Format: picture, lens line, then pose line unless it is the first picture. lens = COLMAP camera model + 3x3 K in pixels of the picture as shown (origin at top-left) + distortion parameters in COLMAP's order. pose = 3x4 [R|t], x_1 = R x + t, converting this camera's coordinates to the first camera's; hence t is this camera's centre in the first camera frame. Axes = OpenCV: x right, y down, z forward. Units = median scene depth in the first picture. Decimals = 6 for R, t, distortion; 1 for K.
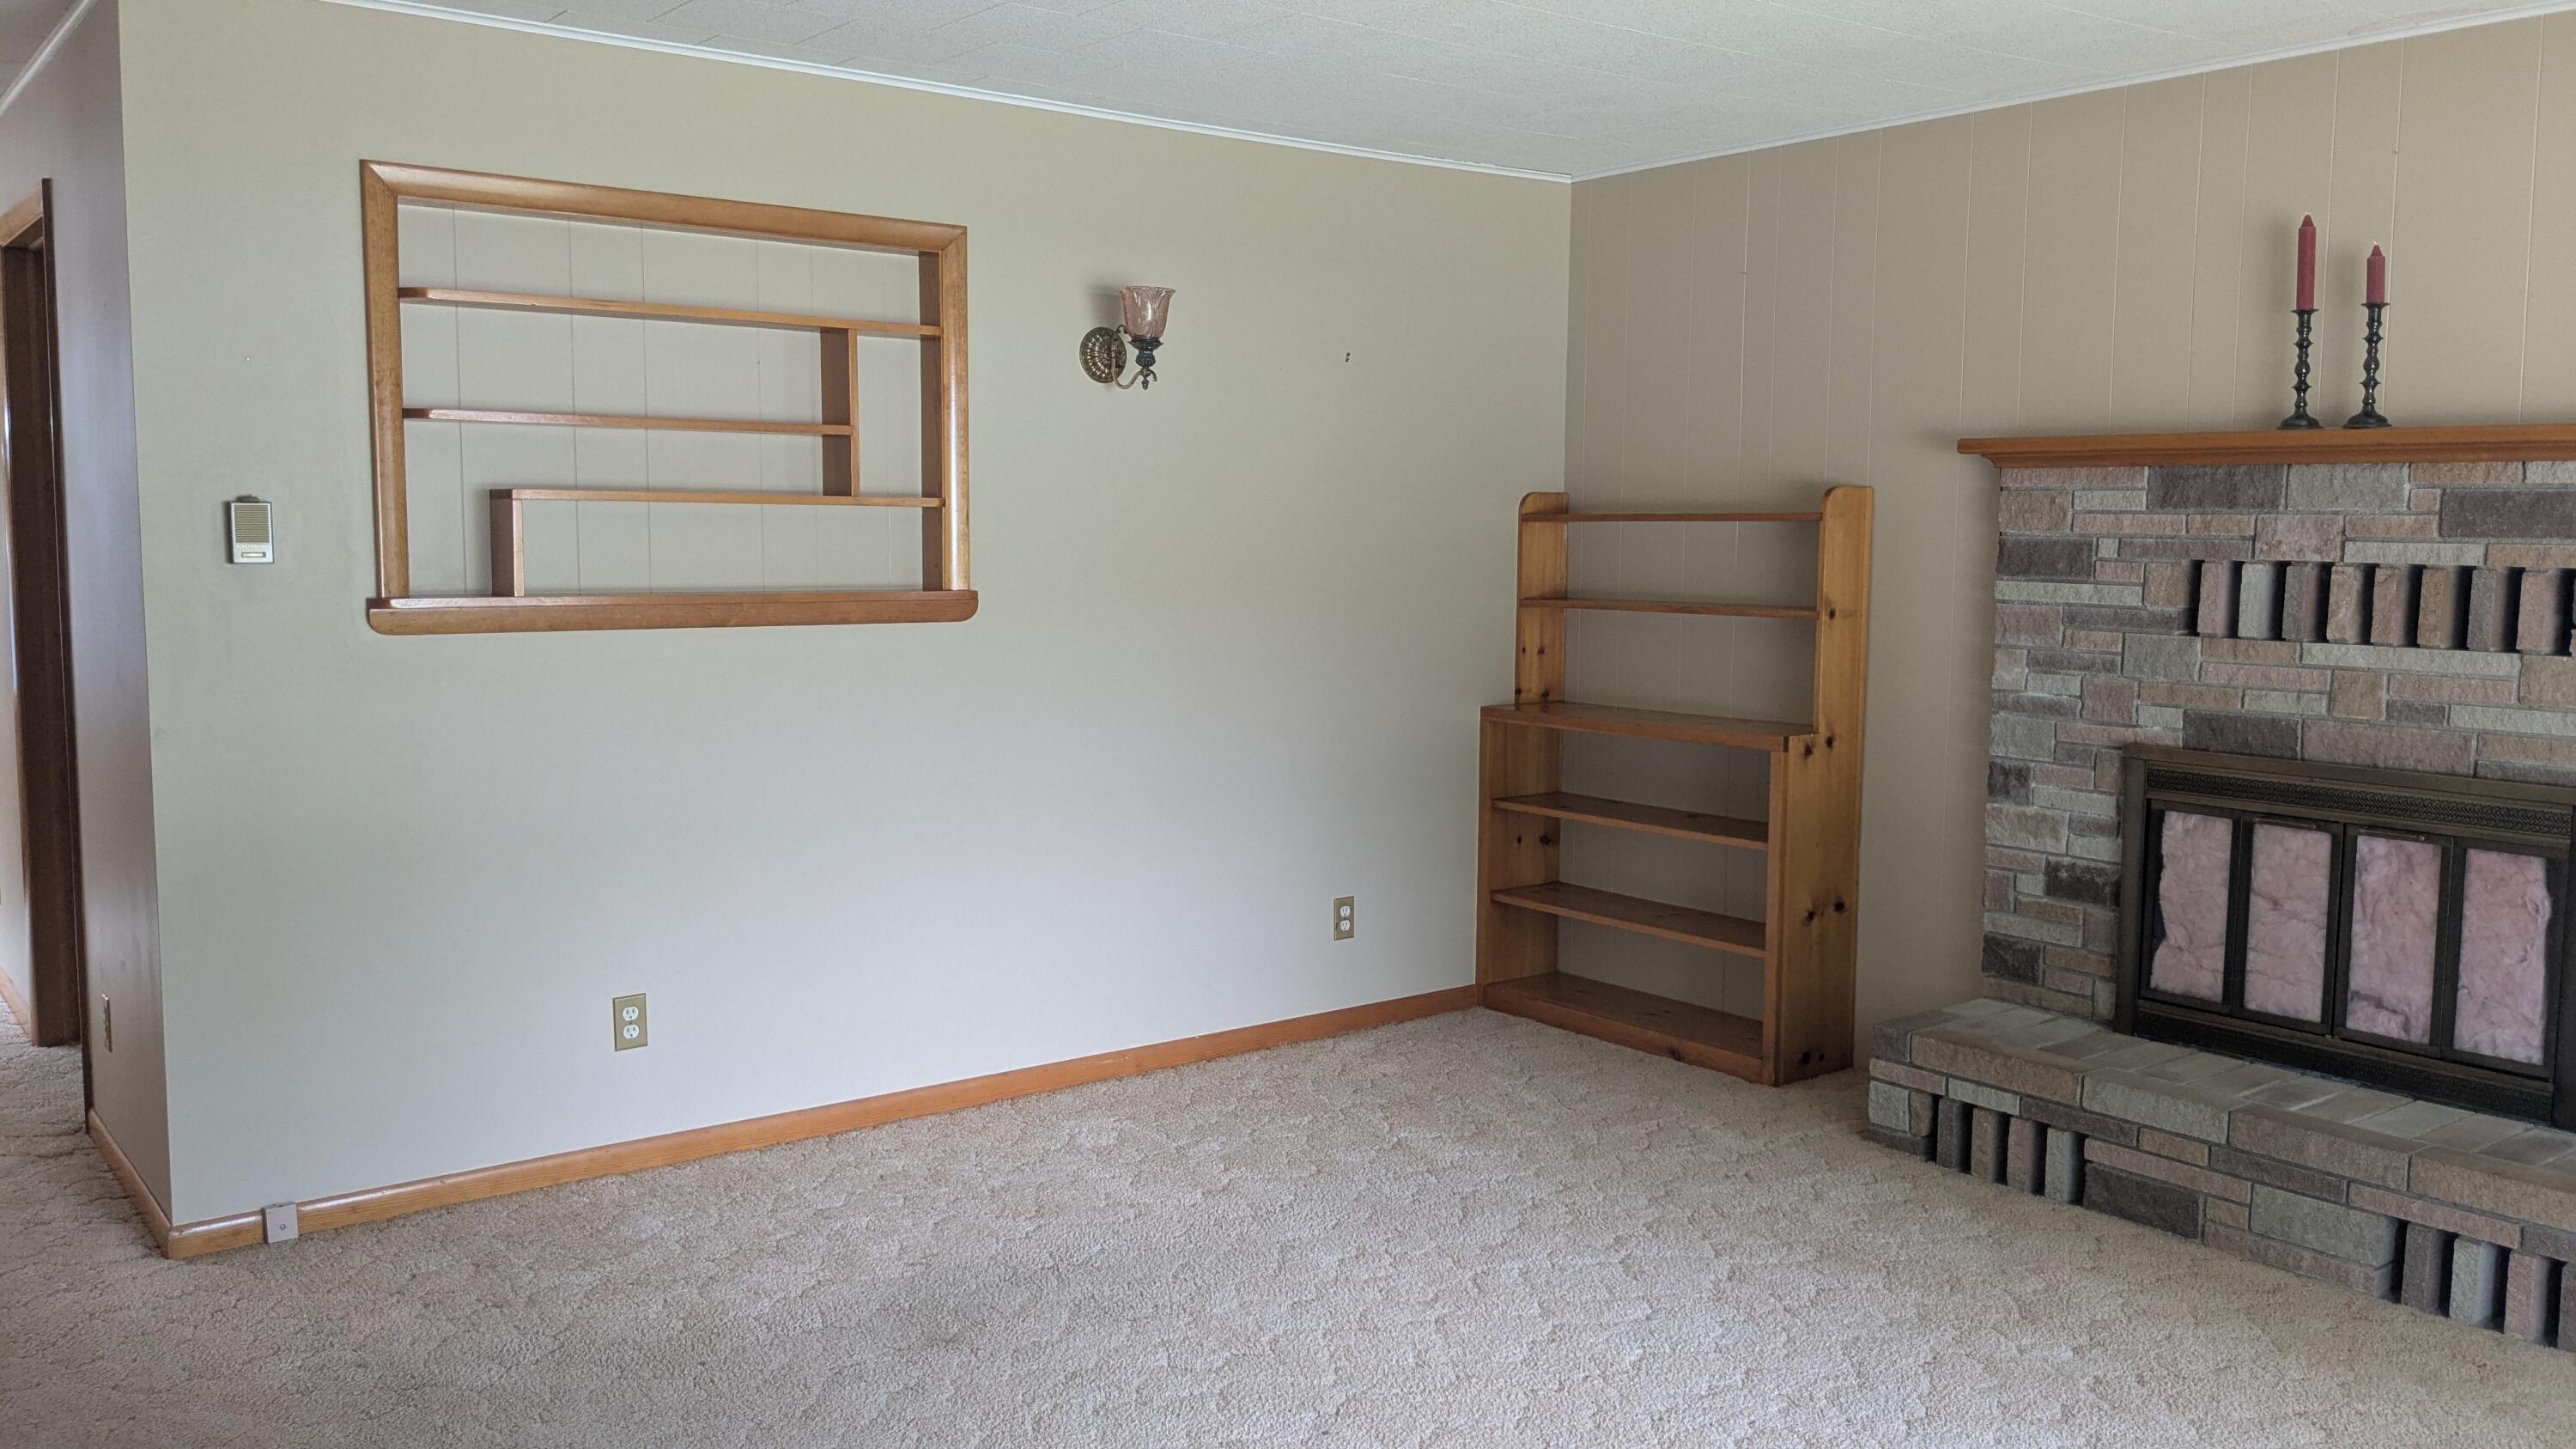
lens RADIAL K [[2057.9, 0, 1303.6], [0, 2057.9, 716.2], [0, 0, 1]] dist [0.046636, -0.097589]
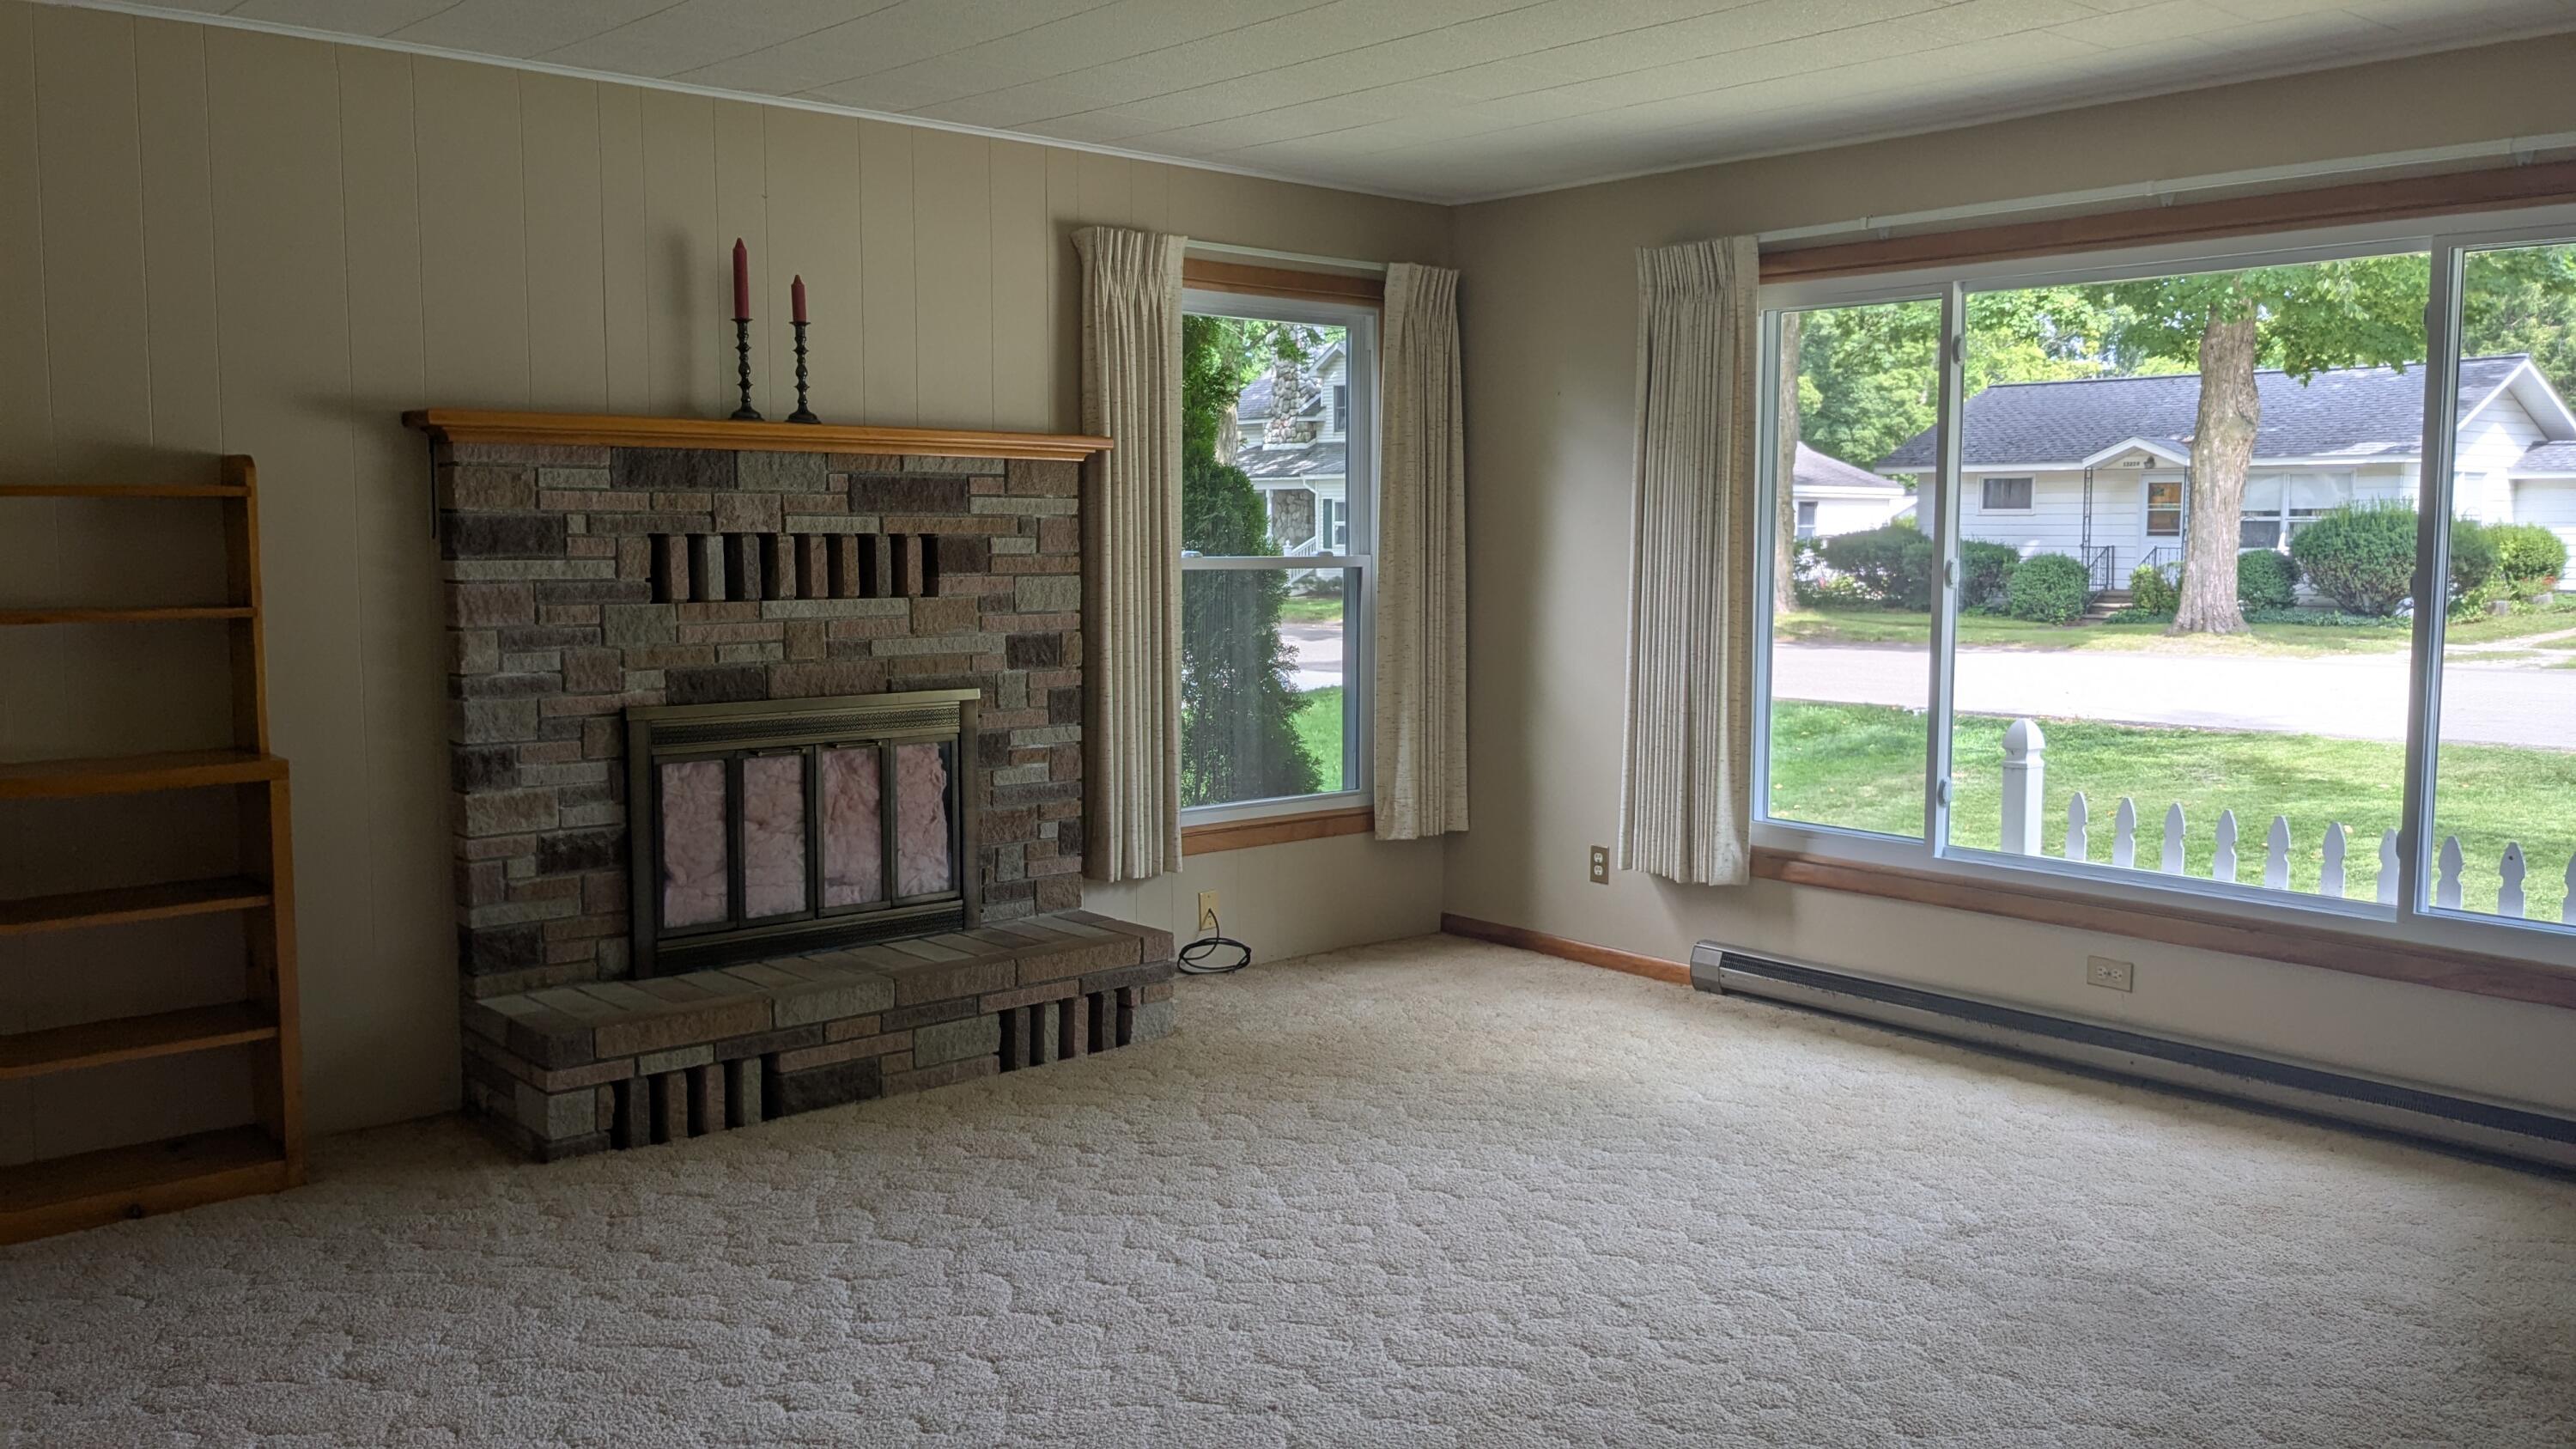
lens RADIAL K [[2057.9, 0, 1300.9], [0, 2057.9, 728.6], [0, 0, 1]] dist [0.046636, -0.097589]
pose [[-0.066423, -0.110800, 0.991621, -0.695696], [0.090502, 0.989050, 0.116575, -0.070719], [-0.993679, 0.097487, -0.055668, 0.737250]]
